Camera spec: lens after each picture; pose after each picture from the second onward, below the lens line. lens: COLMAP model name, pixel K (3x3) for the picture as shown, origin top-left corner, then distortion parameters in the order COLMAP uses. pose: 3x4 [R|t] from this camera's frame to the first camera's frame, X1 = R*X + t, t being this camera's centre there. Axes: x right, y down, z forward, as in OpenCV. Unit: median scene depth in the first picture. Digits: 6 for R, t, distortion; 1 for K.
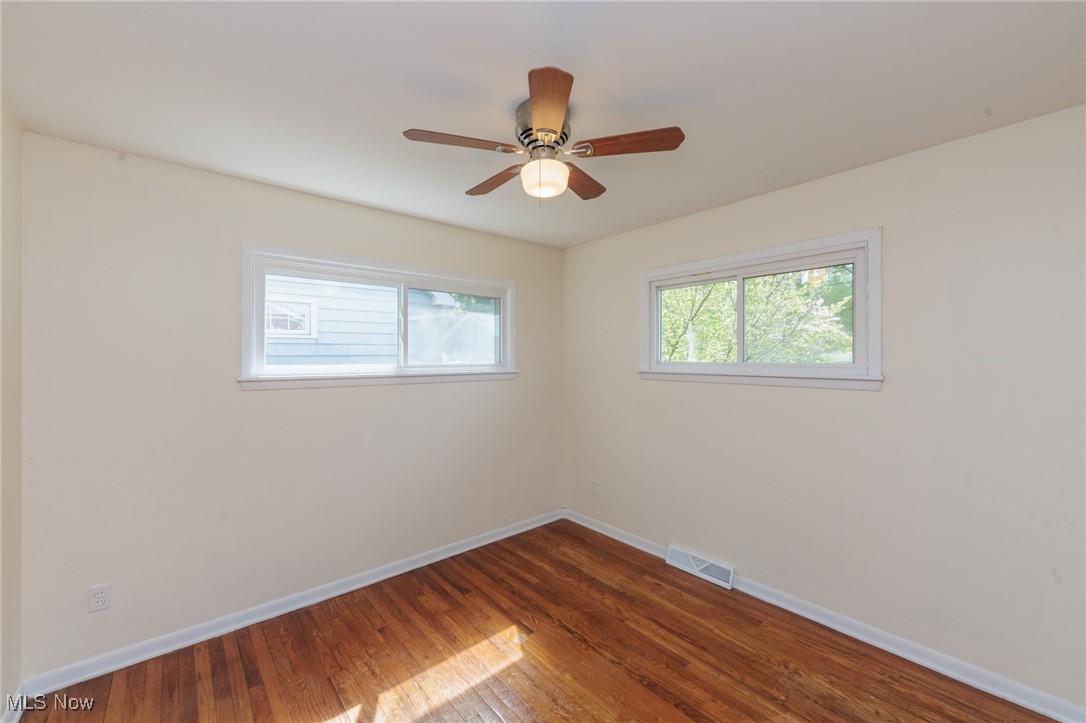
lens RADIAL K [[422.3, 0, 537.4], [0, 422.3, 355.1], [0, 0, 1]] dist [0.000578, 0.000082]
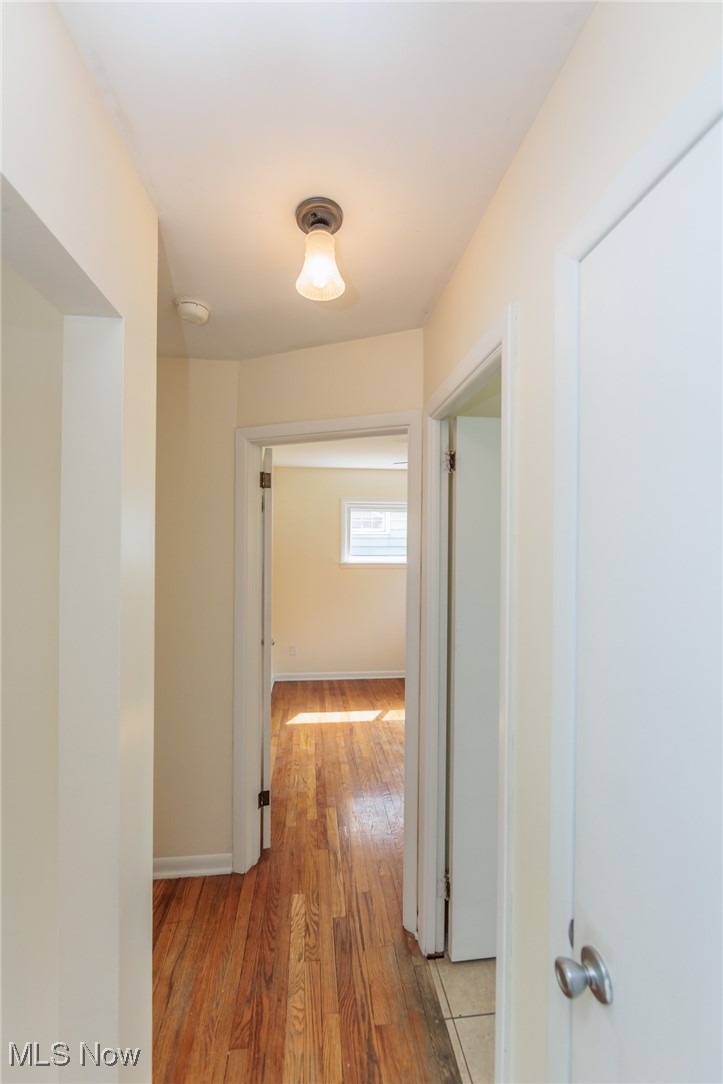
lens RADIAL K [[421.5, 0, 359.1], [0, 421.5, 542.3], [0, 0, 1]] dist [0.000578, 0.000082]
pose [[0.831282, 0.005680, -0.555822, 0.590768], [-0.003946, 0.999983, 0.004316, -0.059981], [0.555837, -0.001395, 0.831290, -0.757469]]
